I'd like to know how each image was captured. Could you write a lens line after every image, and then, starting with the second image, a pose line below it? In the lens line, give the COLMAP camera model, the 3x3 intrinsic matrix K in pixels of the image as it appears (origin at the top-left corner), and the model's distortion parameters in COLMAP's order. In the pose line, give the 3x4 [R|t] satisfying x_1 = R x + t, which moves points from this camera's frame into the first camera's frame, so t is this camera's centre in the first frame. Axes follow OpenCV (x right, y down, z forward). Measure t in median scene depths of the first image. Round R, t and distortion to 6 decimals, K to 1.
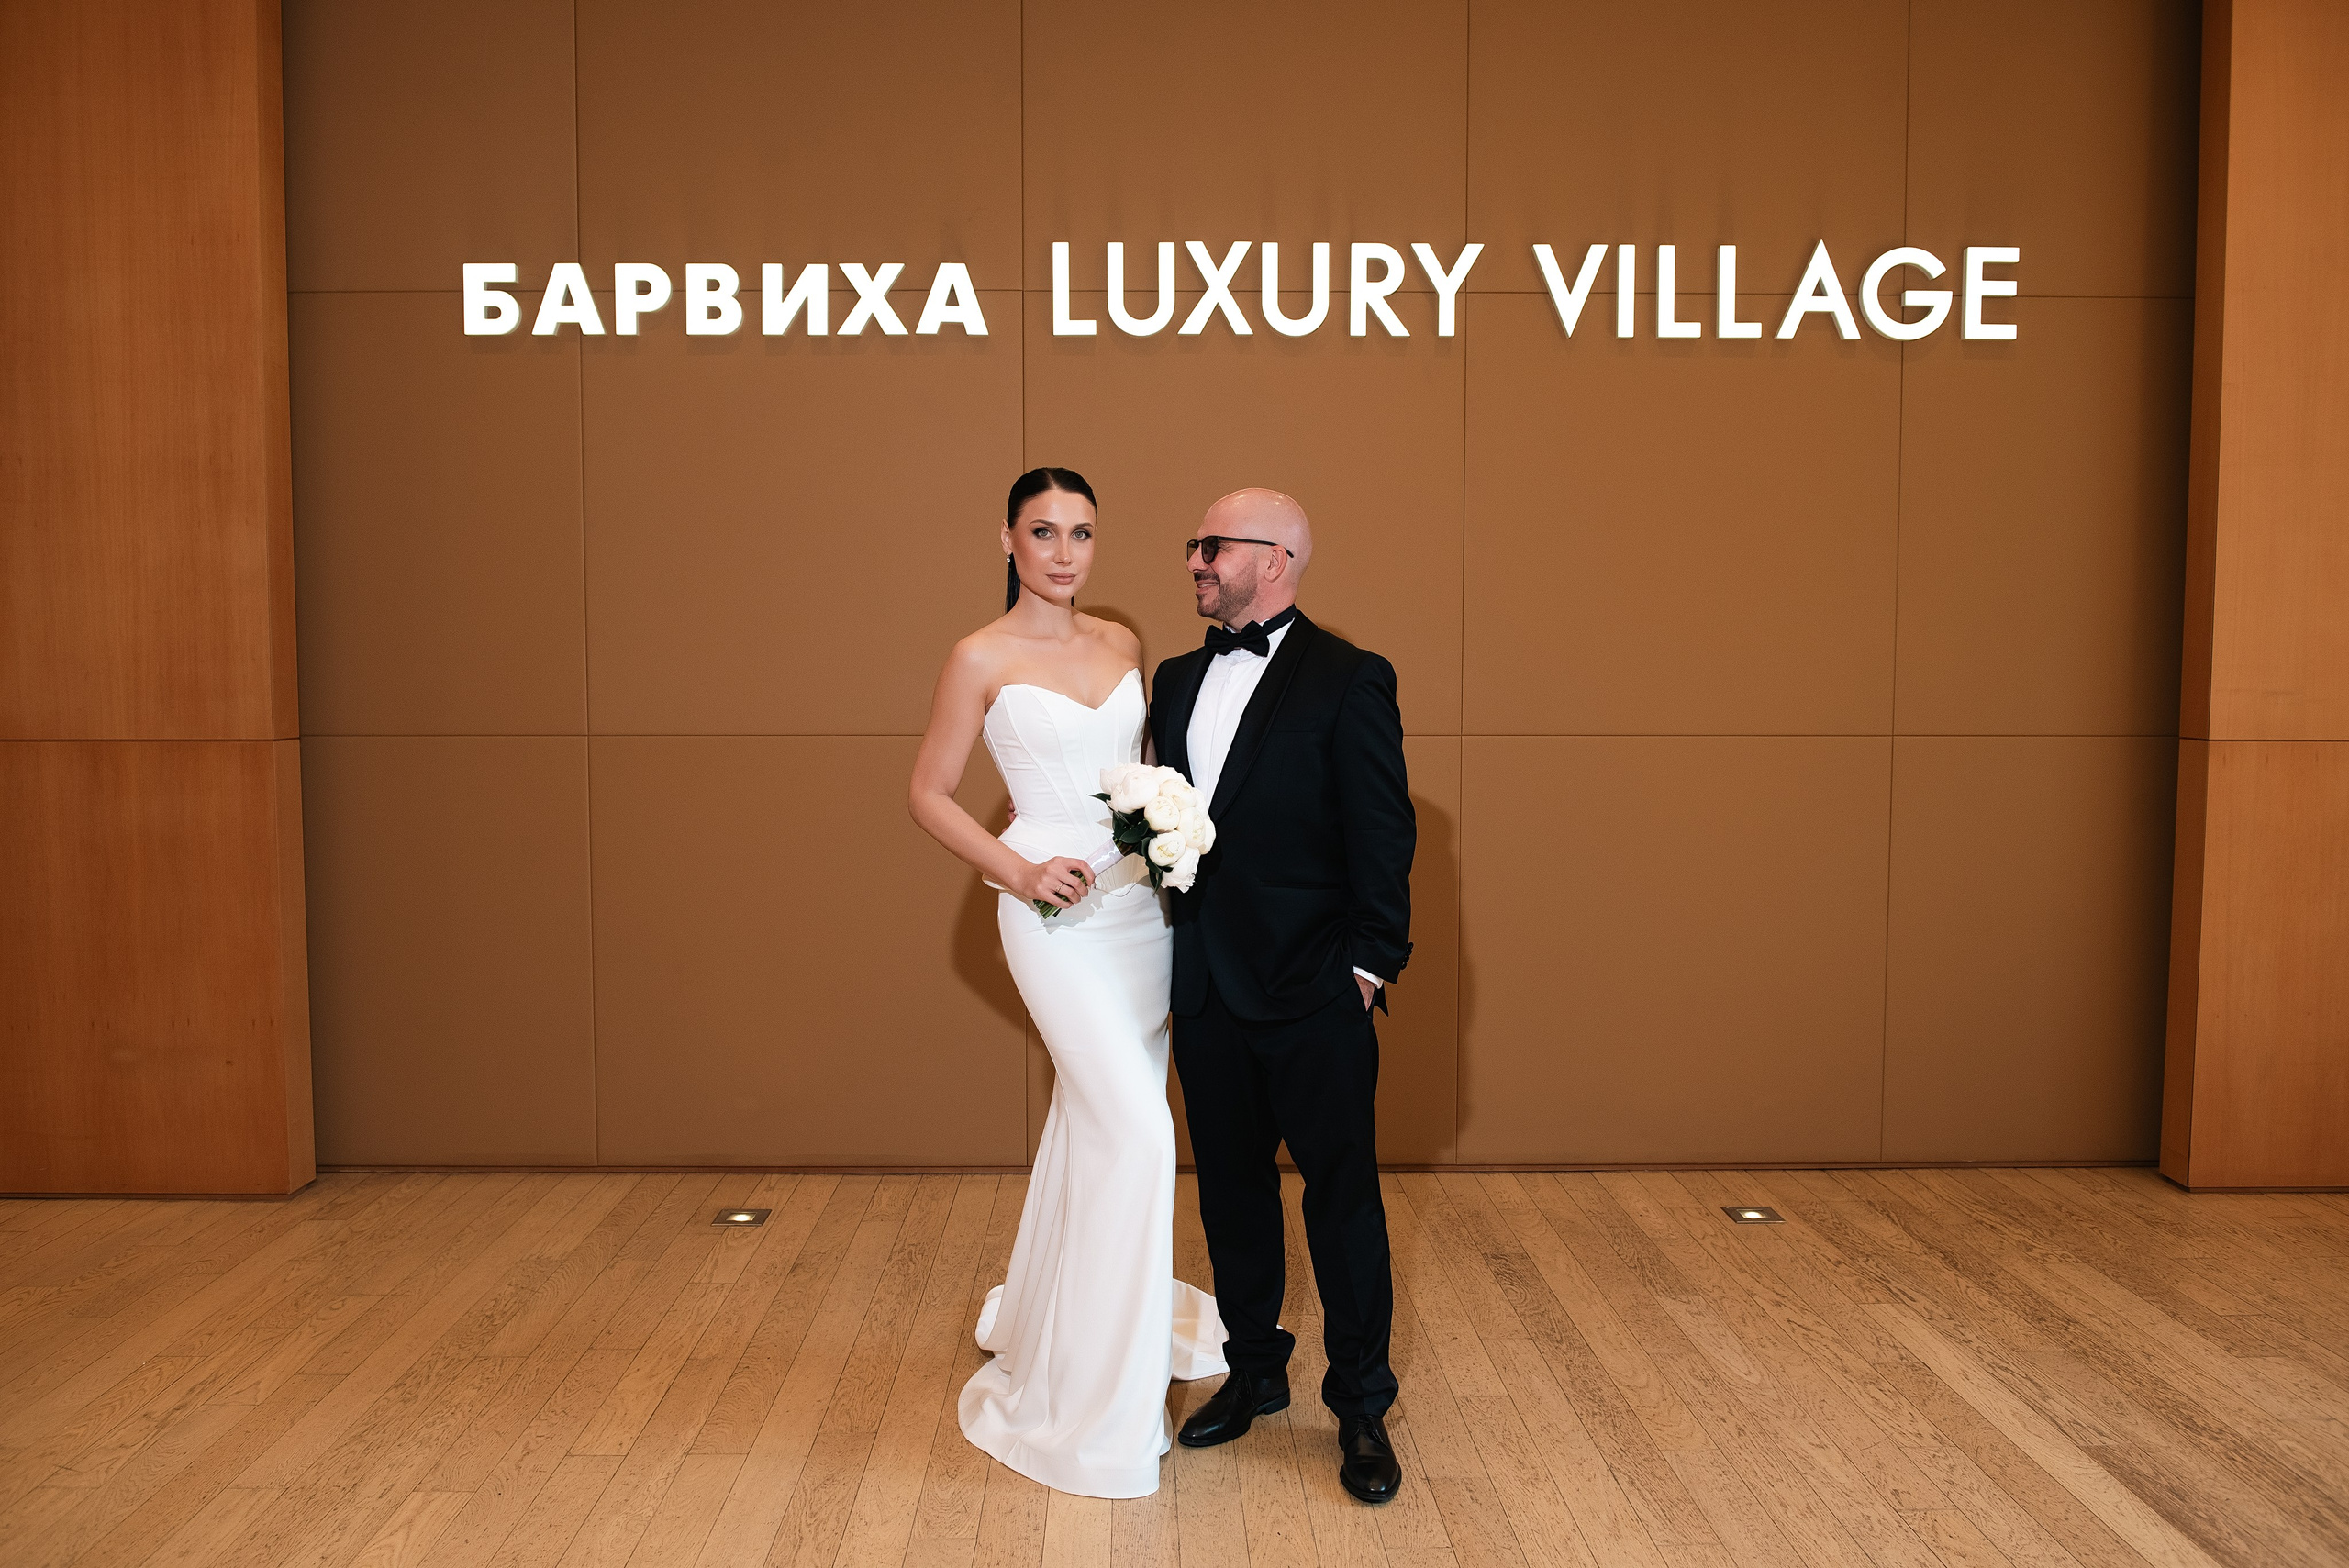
lens RADIAL K [[1800.6, 0, 1174.5], [0, 1800.6, 784.0], [0, 0, 1]] dist [-0.032916, 0.002971]
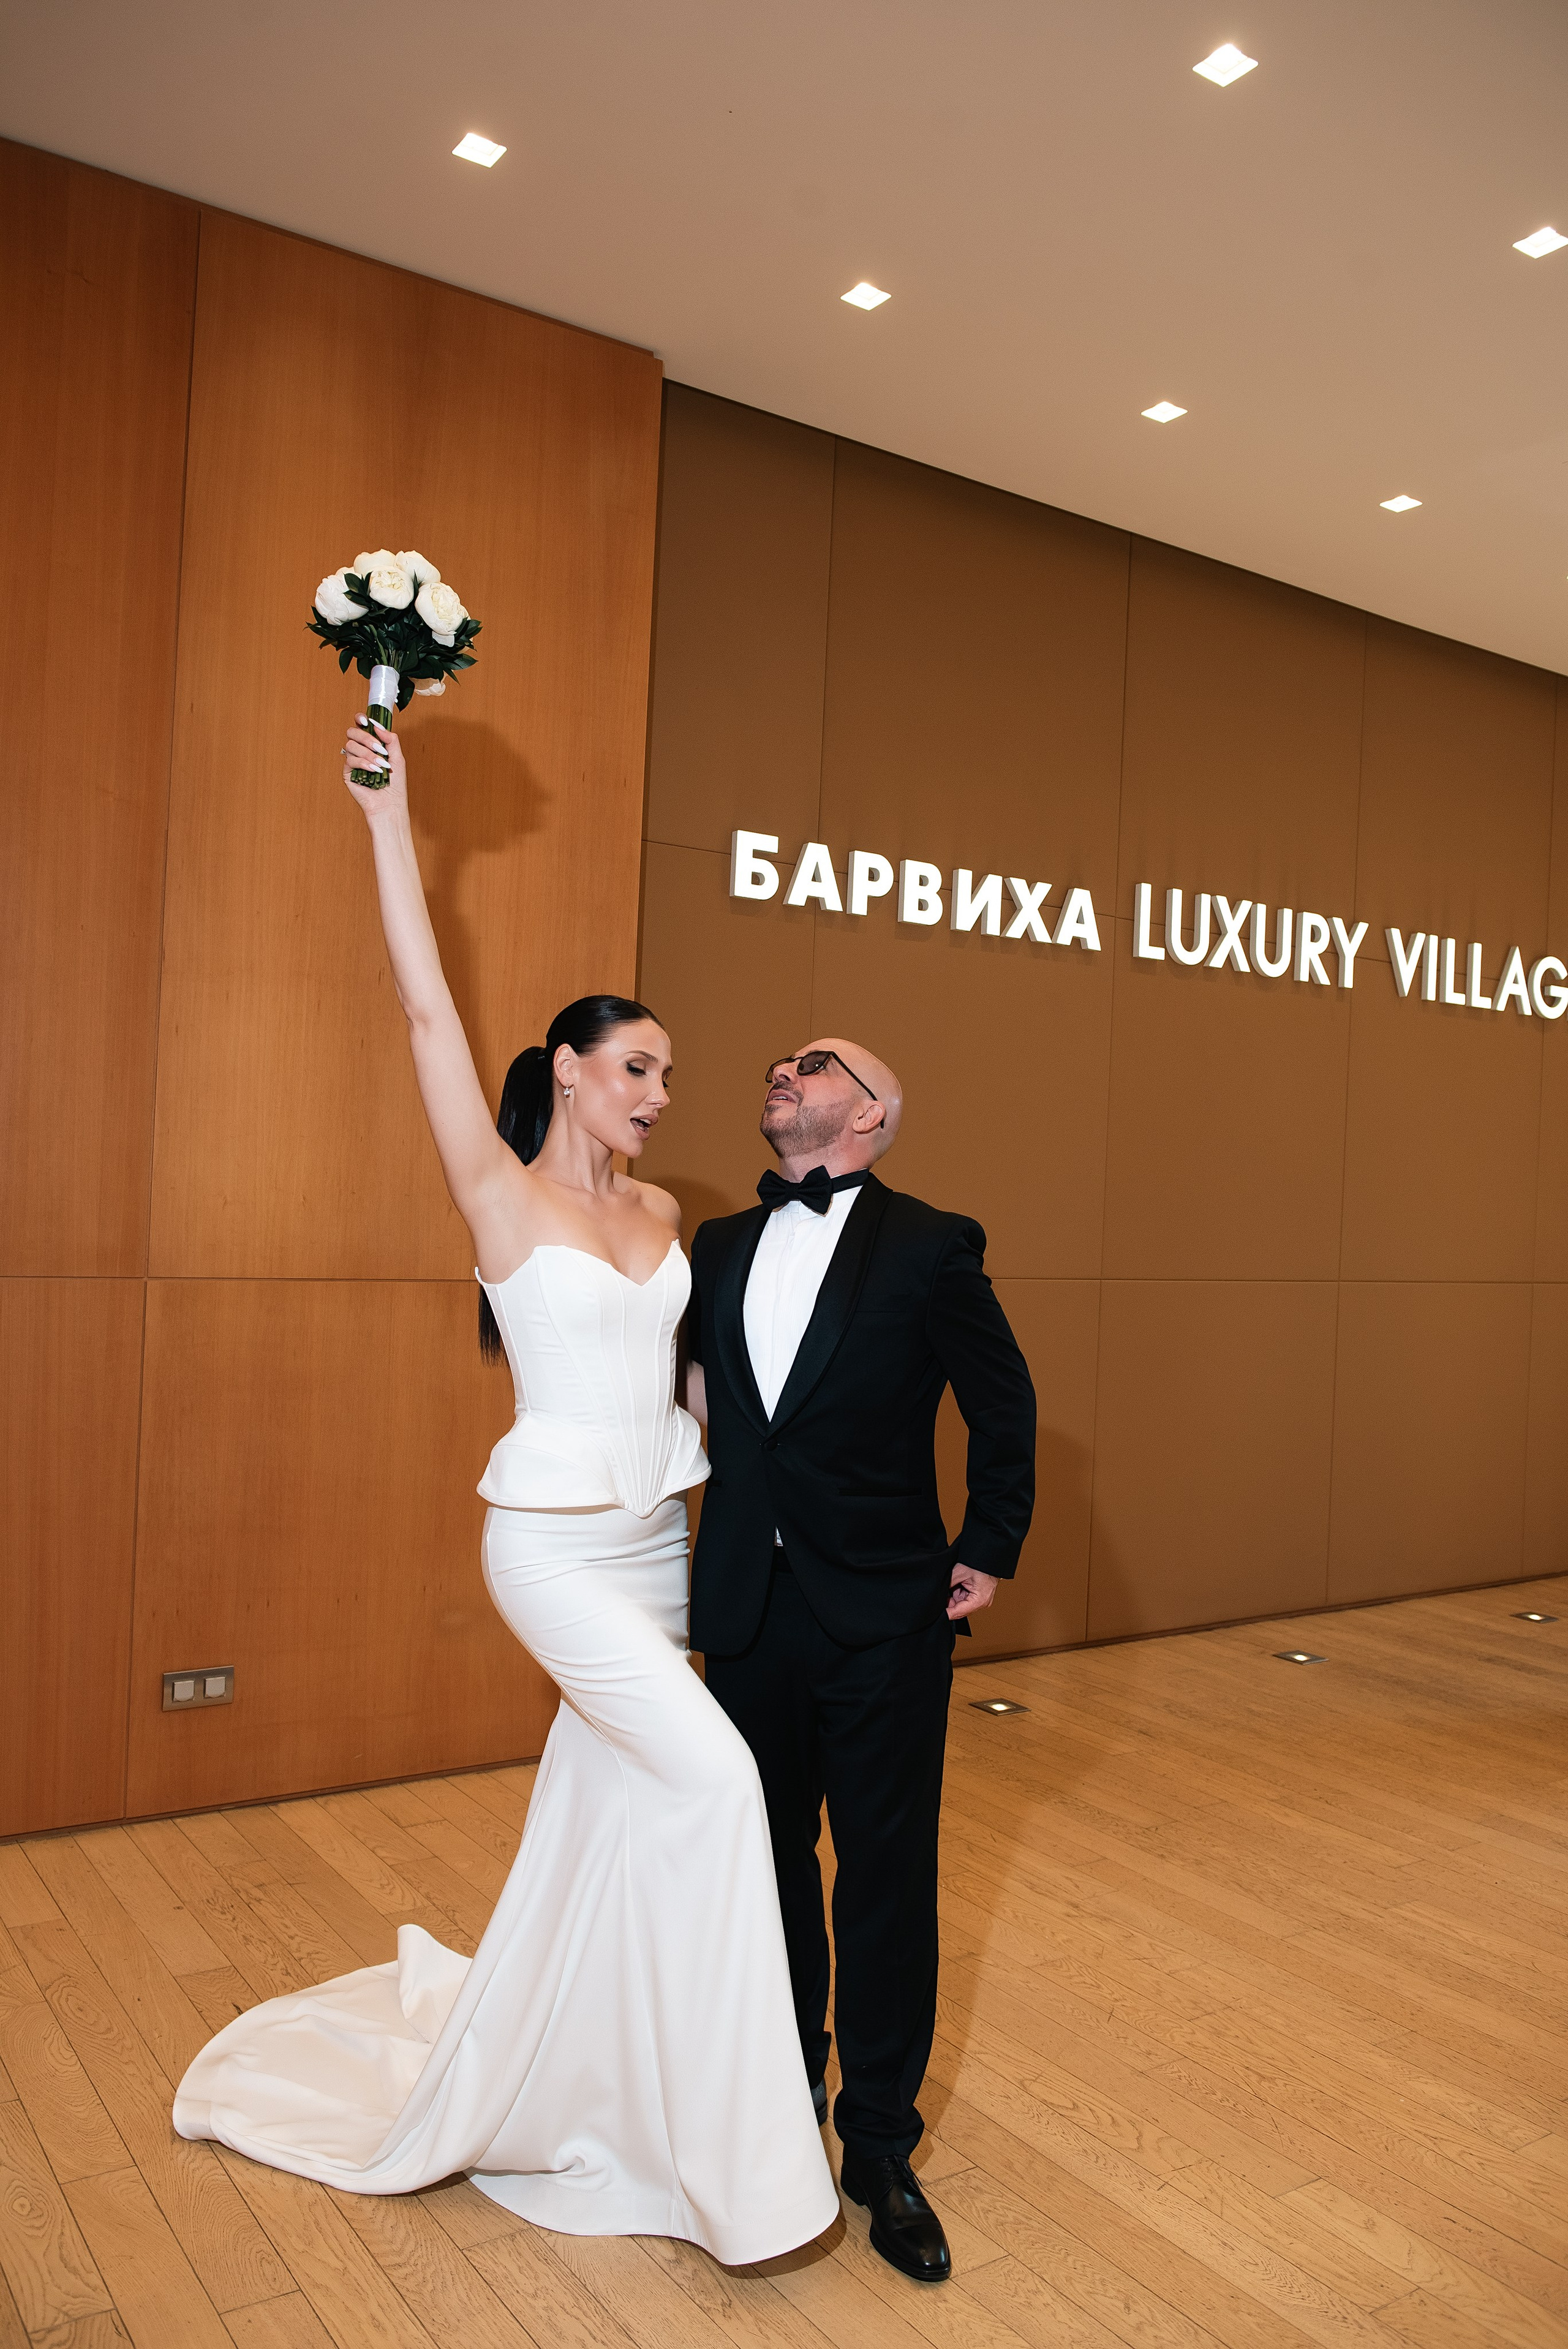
lens RADIAL K [[1786.3, 0, 785.1], [0, 1786.3, 1180.5], [0, 0, 1]] dist [-0.030780, -0.005533]
pose [[0.838300, 0.036359, 0.543995, -0.936837], [-0.002534, 0.998023, -0.062799, -0.018040], [-0.545203, 0.051266, 0.836735, 0.112703]]
